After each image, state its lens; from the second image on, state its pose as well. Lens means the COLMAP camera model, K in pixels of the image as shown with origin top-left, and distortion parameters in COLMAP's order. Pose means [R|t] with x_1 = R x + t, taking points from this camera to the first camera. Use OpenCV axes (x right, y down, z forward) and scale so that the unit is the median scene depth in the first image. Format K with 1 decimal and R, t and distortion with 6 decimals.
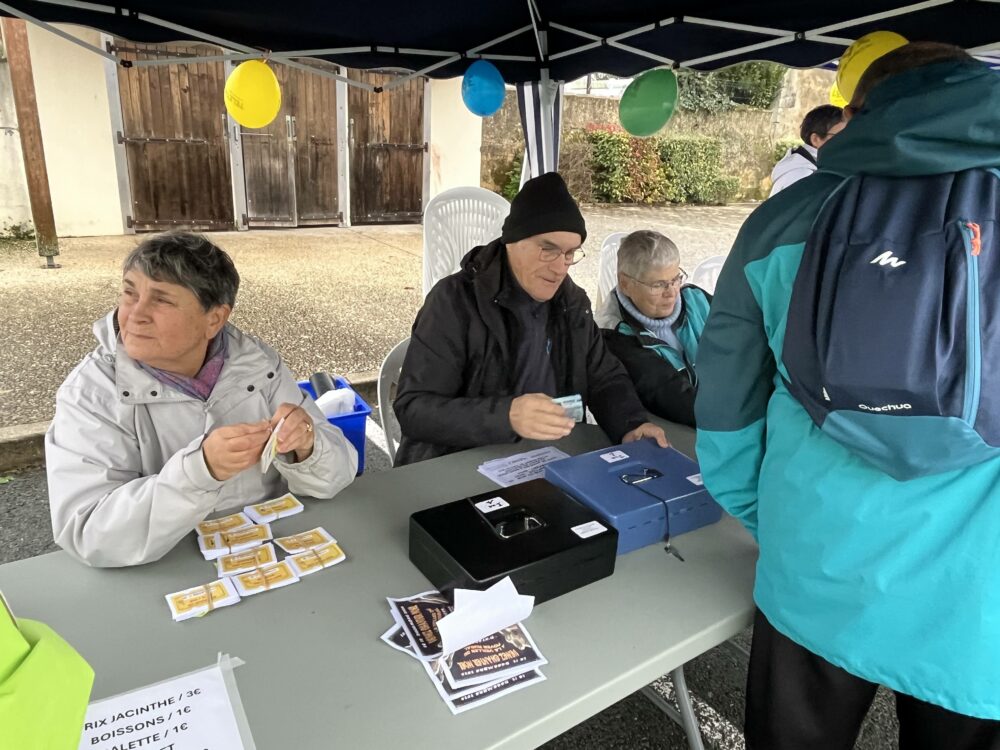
lens RADIAL K [[705.1, 0, 499.5], [0, 705.1, 372.6], [0, 0, 1]] dist [0.001110, -0.008562]
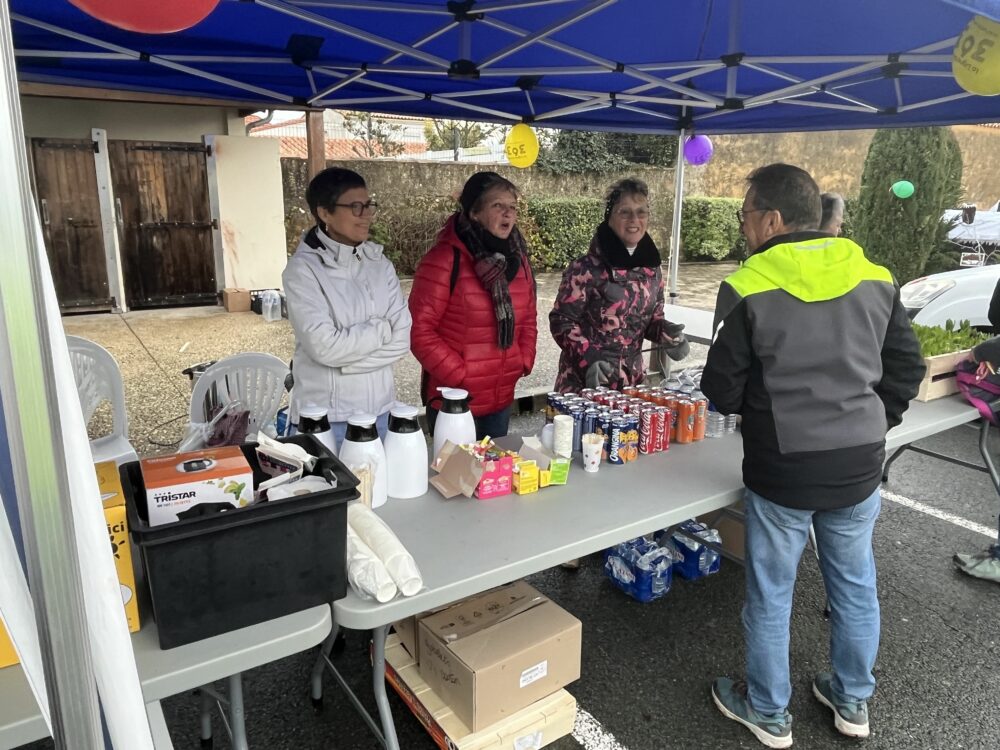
lens RADIAL K [[705.1, 0, 497.2], [0, 705.1, 370.9], [0, 0, 1]] dist [0.001110, -0.008562]
pose [[0.998509, -0.034979, -0.041913, 0.295973], [0.030947, 0.995159, -0.093278, -0.028084], [0.044973, 0.091842, 0.994758, 0.106744]]
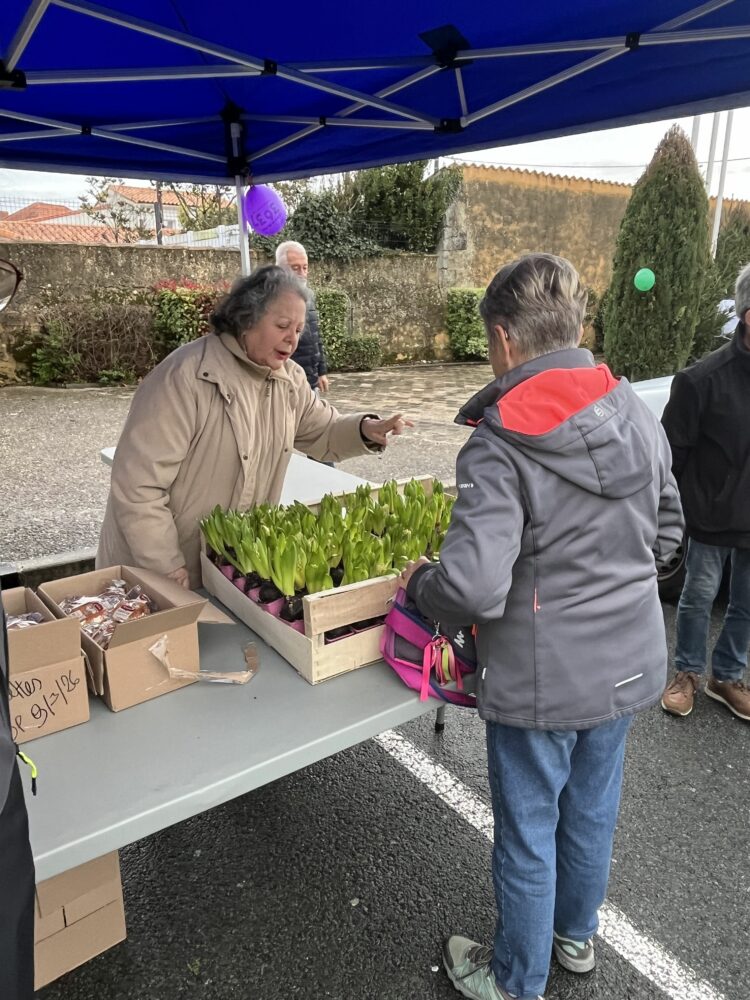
lens RADIAL K [[705.1, 0, 379.9], [0, 705.1, 503.9], [0, 0, 1]] dist [0.001110, -0.008562]
pose [[0.998693, -0.051095, 0.001205, 0.504380], [0.051100, 0.997778, -0.042752, -0.072451], [0.000983, 0.042758, 0.999085, 0.289712]]
